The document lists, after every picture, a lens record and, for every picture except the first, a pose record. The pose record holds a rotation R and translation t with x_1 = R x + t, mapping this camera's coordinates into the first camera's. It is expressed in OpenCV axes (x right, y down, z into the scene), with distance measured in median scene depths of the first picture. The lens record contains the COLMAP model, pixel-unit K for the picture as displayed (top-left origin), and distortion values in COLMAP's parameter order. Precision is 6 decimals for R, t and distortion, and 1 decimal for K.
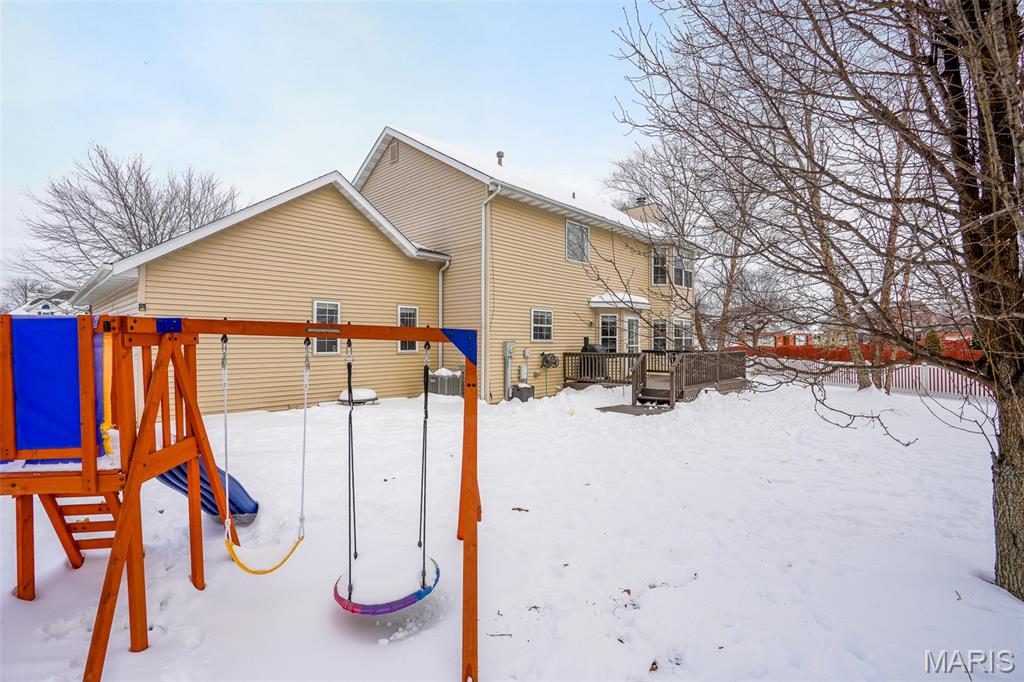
lens RADIAL K [[459.1, 0, 512.9], [0, 459.1, 340.5], [0, 0, 1]] dist [-0.019324, 0.000487]
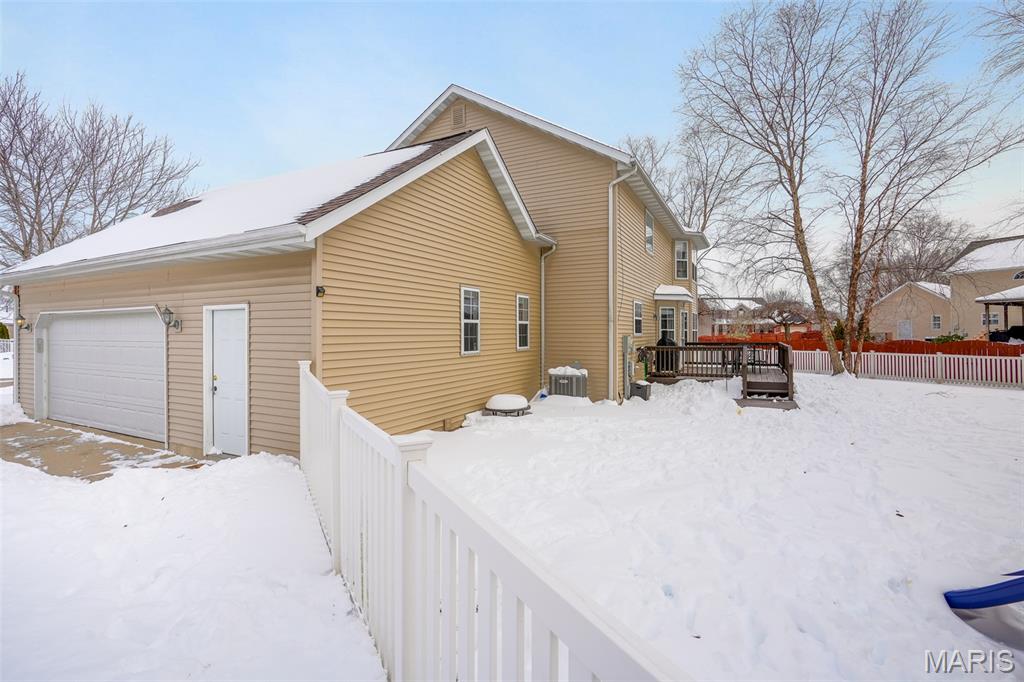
lens RADIAL K [[459.1, 0, 512.2], [0, 459.1, 335.2], [0, 0, 1]] dist [-0.019324, 0.000487]
pose [[0.963253, -0.006756, 0.268511, -0.488920], [0.004100, 0.999937, 0.010450, -0.009707], [-0.268565, -0.008965, 0.963220, 0.176325]]
